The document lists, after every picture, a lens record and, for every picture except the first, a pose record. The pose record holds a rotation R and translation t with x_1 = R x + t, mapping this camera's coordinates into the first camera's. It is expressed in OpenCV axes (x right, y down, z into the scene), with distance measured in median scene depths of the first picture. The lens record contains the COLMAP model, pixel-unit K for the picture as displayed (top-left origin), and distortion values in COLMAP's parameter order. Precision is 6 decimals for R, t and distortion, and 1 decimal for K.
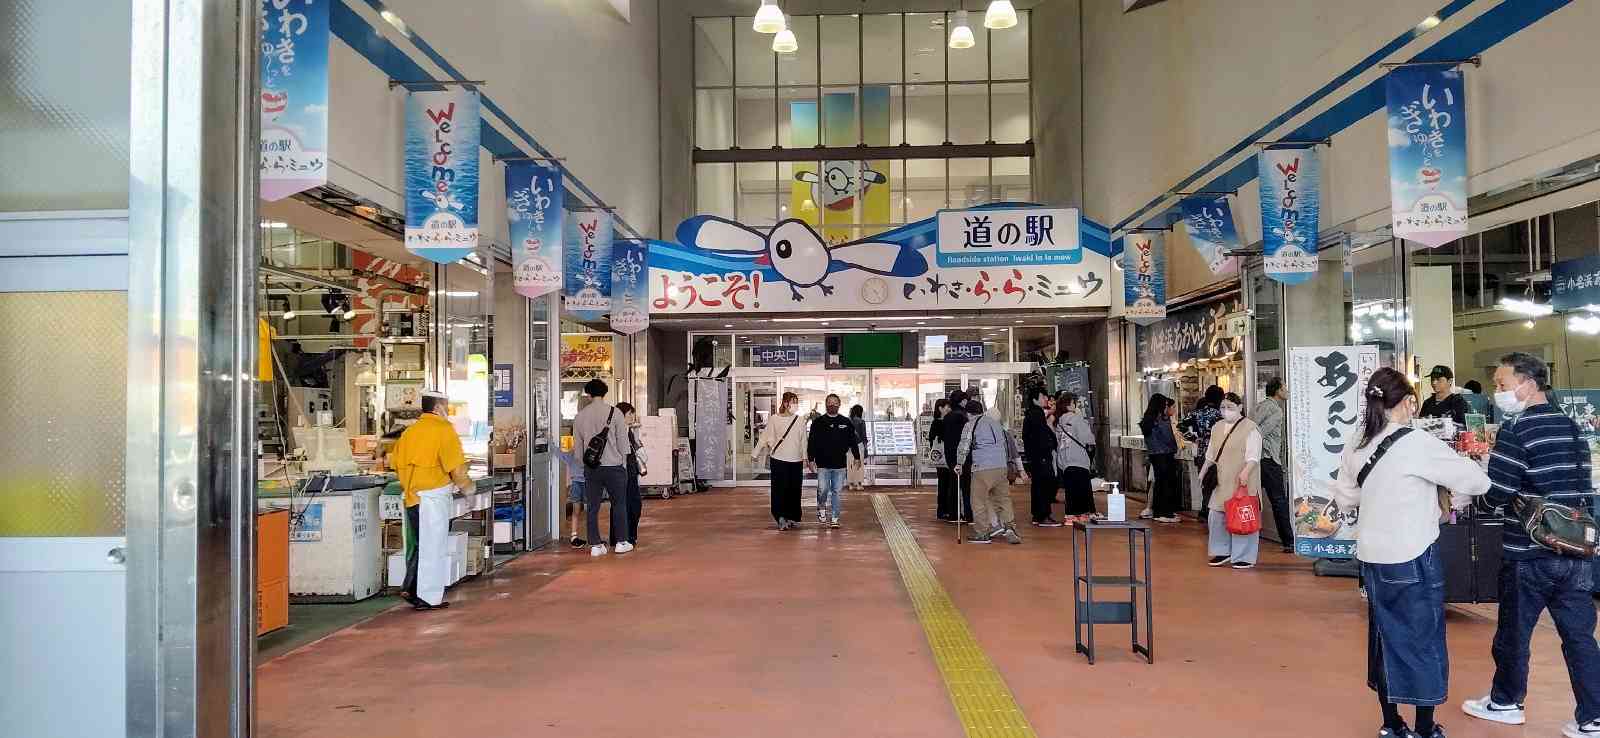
lens RADIAL K [[1217.9, 0, 794.3], [0, 1217.9, 365.6], [0, 0, 1]] dist [0.075610, -0.091001]
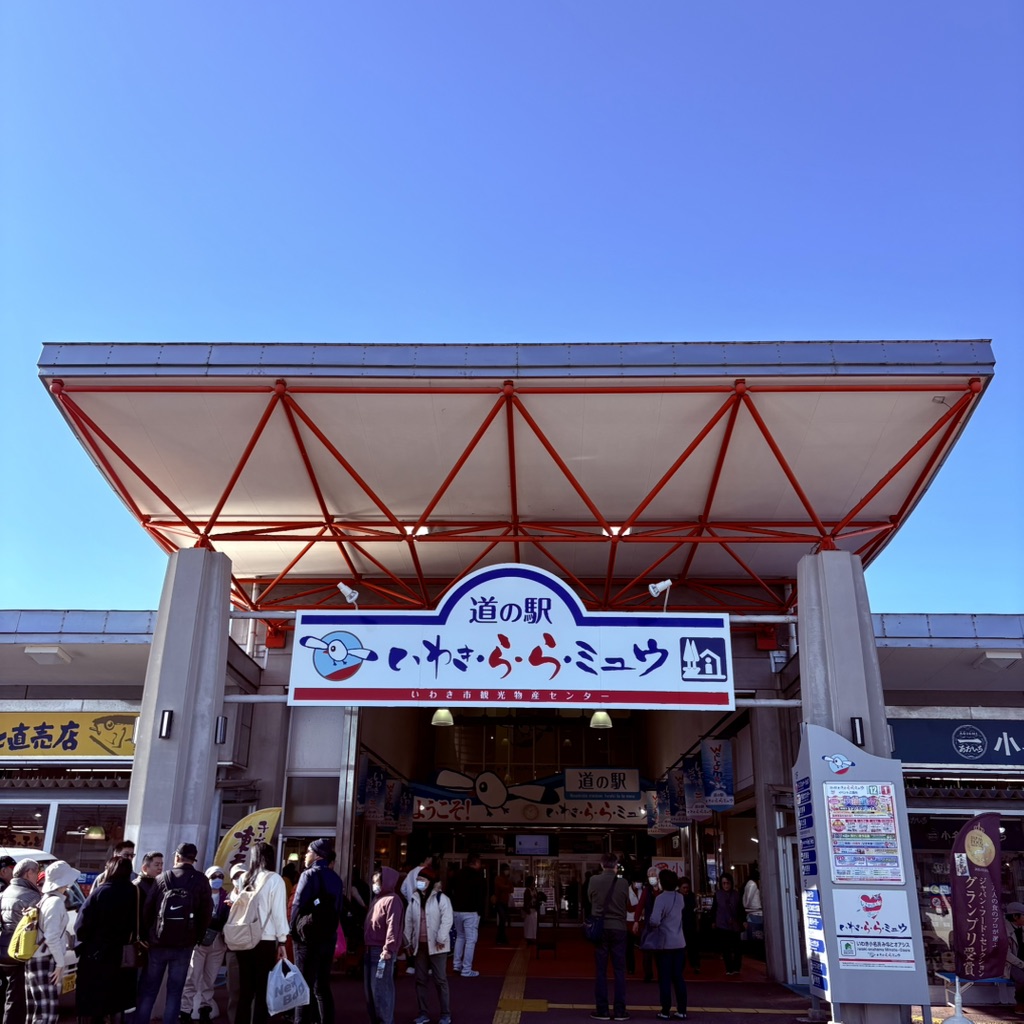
lens RADIAL K [[1018.2, 0, 513.9], [0, 1018.2, 514.6], [0, 0, 1]] dist [0.046307, 0.000000]
pose [[0.999679, 0.025209, -0.002625, 0.032523], [-0.024807, 0.951939, -0.305282, -0.016055], [-0.005197, 0.305249, 0.952258, -0.631291]]
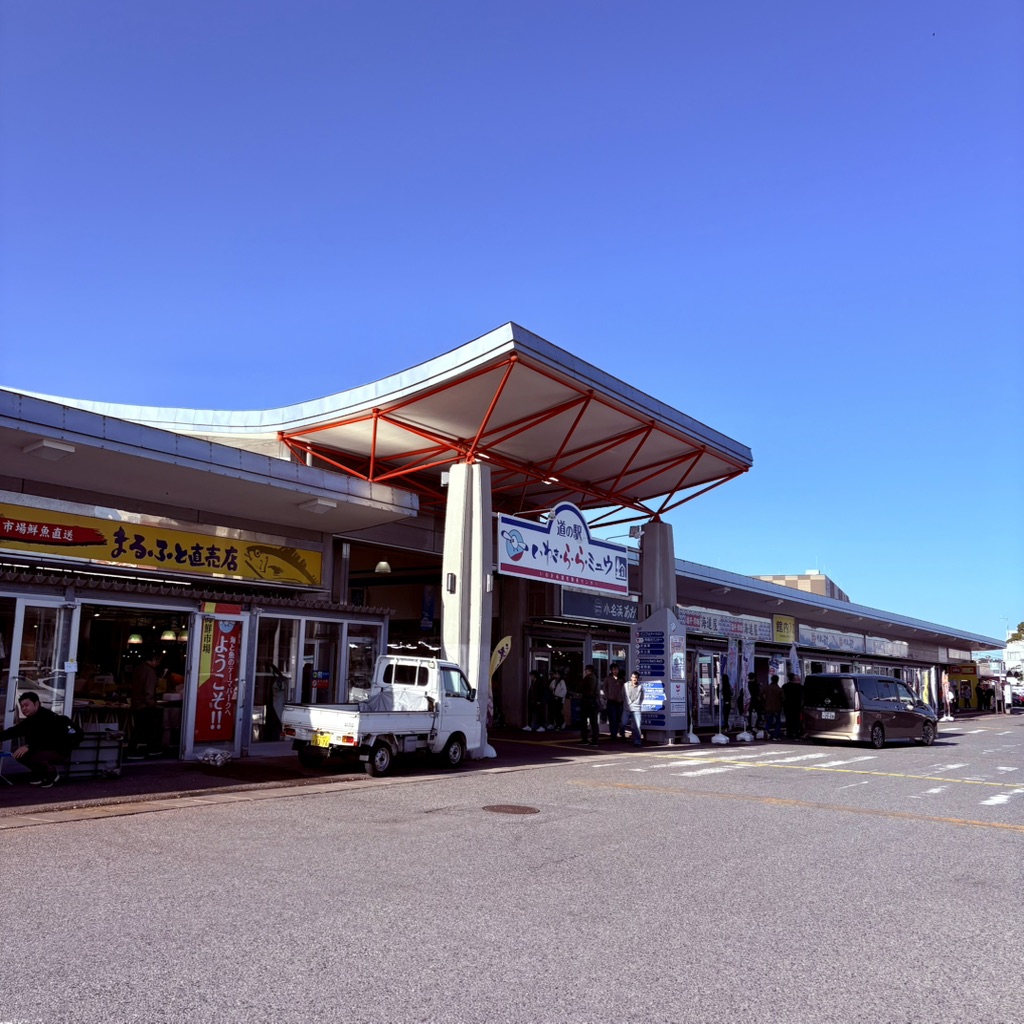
lens RADIAL K [[1018.2, 0, 510.1], [0, 1018.2, 511.1], [0, 0, 1]] dist [0.046307, 0.000000]
pose [[0.533369, 0.159295, 0.830748, -0.909330], [-0.055080, 0.986564, -0.153810, -0.001593], [-0.844088, 0.036280, 0.534976, -0.540168]]
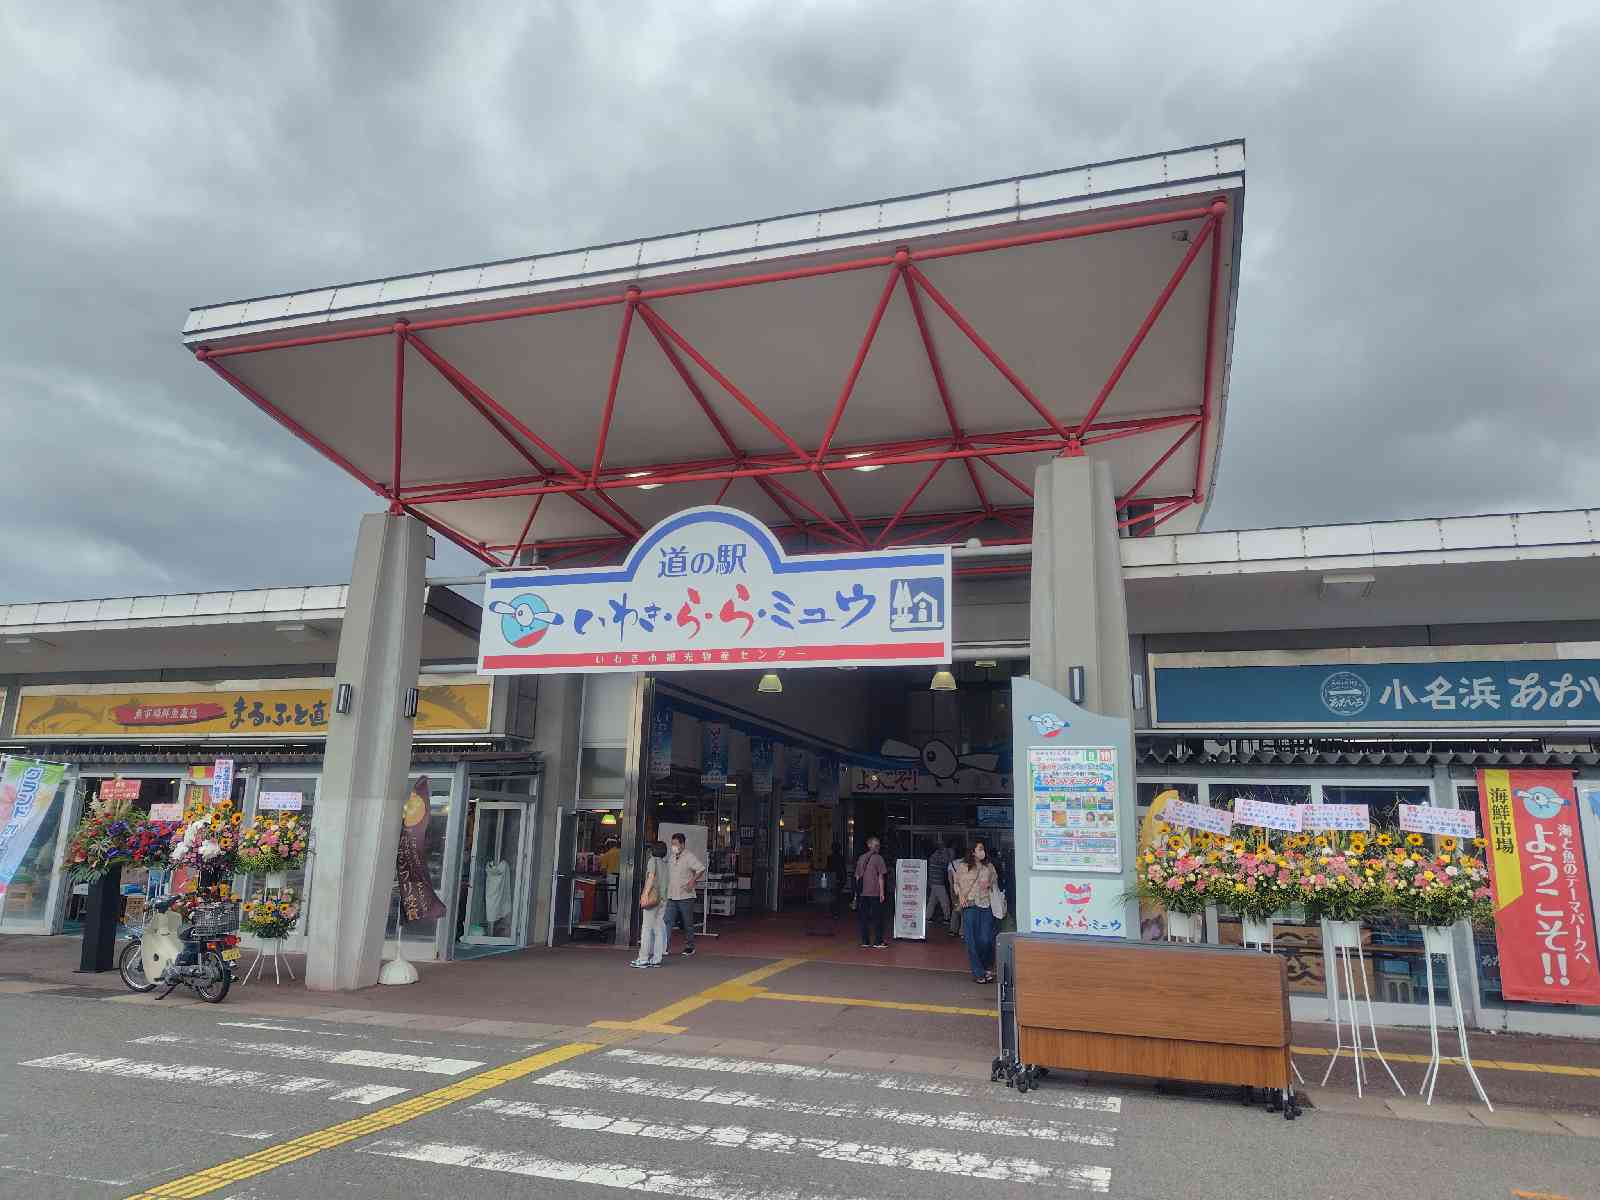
lens RADIAL K [[1072.7, 0, 794.1], [0, 1072.7, 604.1], [0, 0, 1]] dist [0.041449, -0.010891]
pose [[0.959645, -0.024899, -0.280110, 0.238638], [-0.027395, 0.983057, -0.181241, -0.026065], [0.279877, 0.181601, 0.942704, -0.536778]]
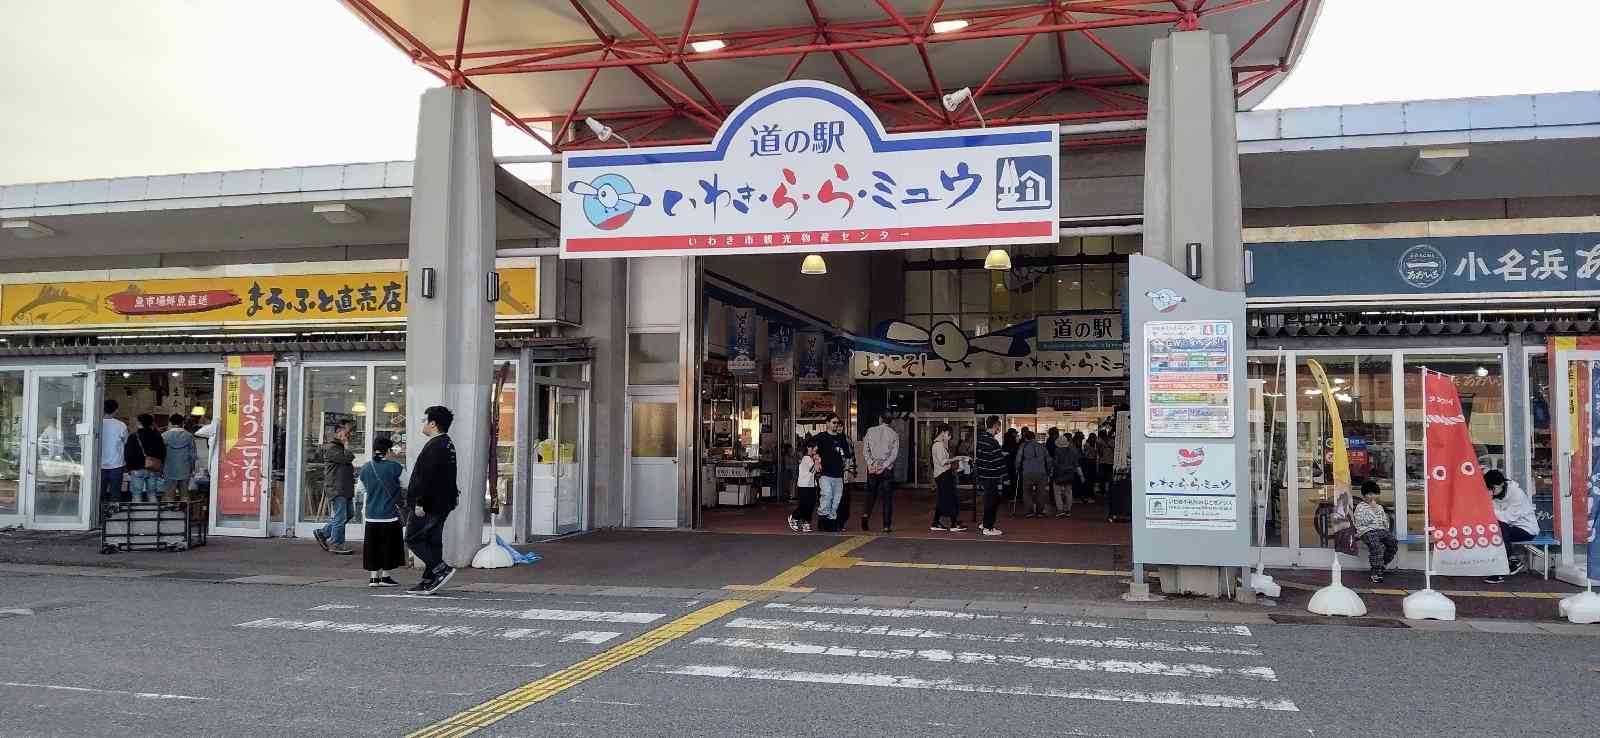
lens RADIAL K [[1217.9, 0, 801.4], [0, 1217.9, 362.6], [0, 0, 1]] dist [0.075610, -0.091001]
pose [[0.974554, 0.003870, -0.224120, 0.176390], [-0.010439, 0.999550, -0.028133, -0.017108], [0.223910, 0.029757, 0.974155, -0.630350]]
